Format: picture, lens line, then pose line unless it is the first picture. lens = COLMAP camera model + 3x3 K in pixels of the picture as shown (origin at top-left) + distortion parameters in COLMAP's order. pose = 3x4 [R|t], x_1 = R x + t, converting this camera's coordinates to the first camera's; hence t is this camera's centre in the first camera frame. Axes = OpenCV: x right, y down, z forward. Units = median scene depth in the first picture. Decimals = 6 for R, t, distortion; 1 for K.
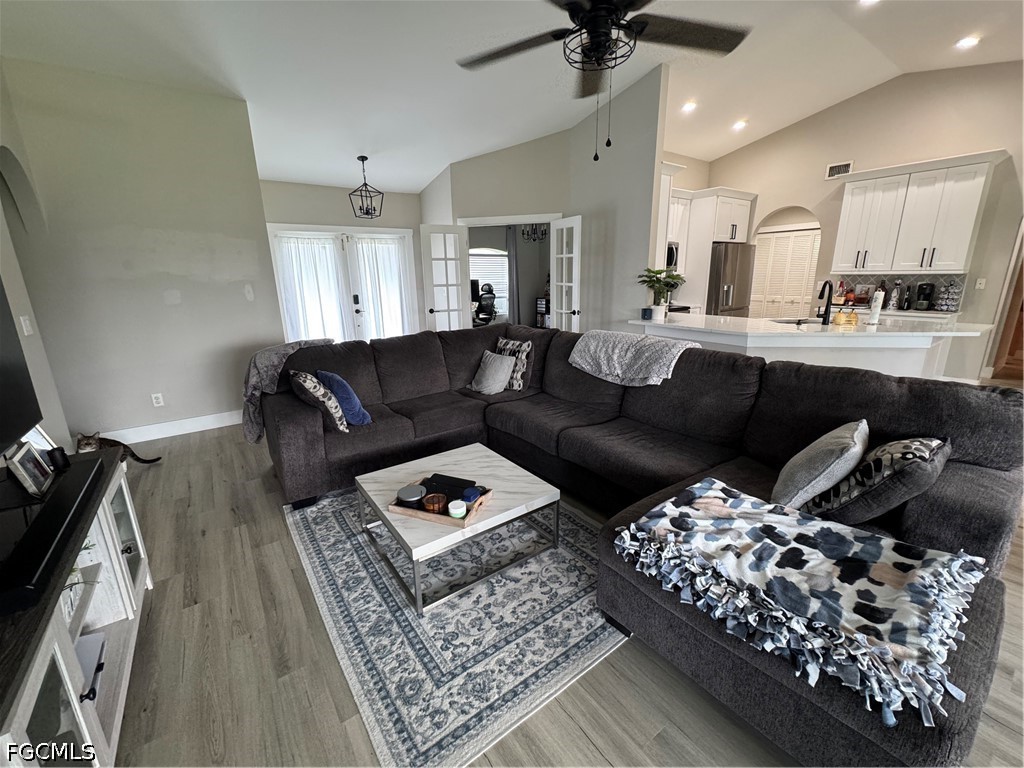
lens RADIAL K [[421.3, 0, 511.7], [0, 421.3, 382.5], [0, 0, 1]] dist [-0.011976, -0.000082]
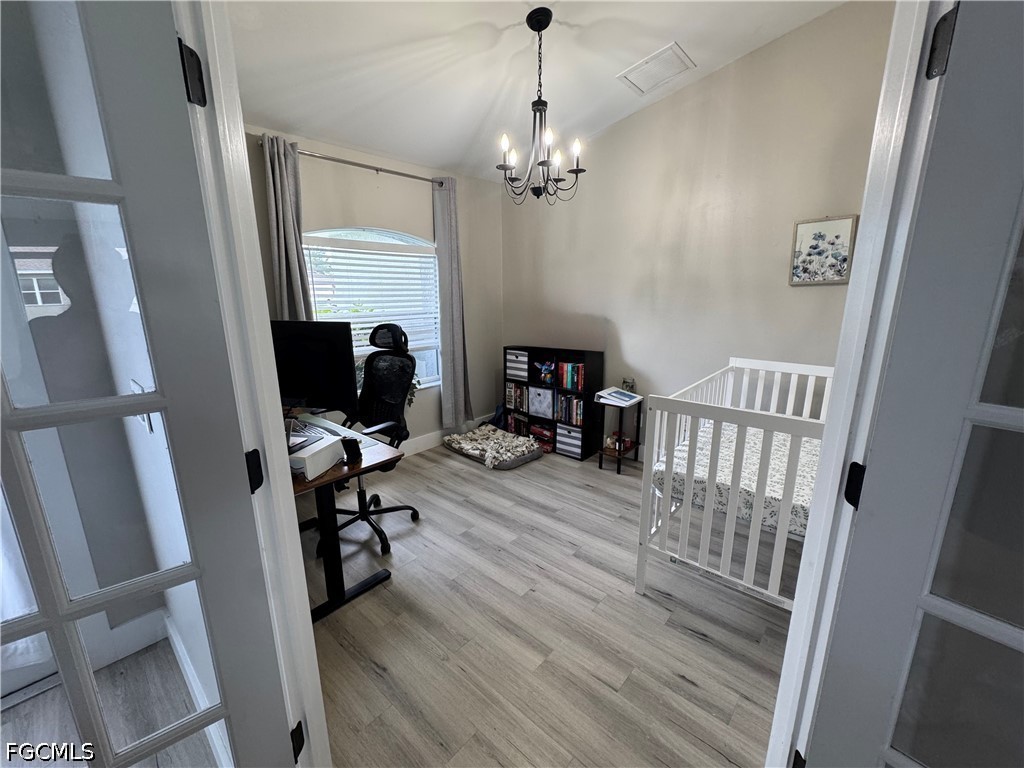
lens RADIAL K [[421.3, 0, 513.3], [0, 421.3, 384.2], [0, 0, 1]] dist [-0.011976, -0.000082]
pose [[0.975766, -0.039434, 0.215235, -0.028770], [0.045503, 0.998692, -0.023315, -0.151786], [-0.214034, 0.032544, 0.976284, 0.570592]]
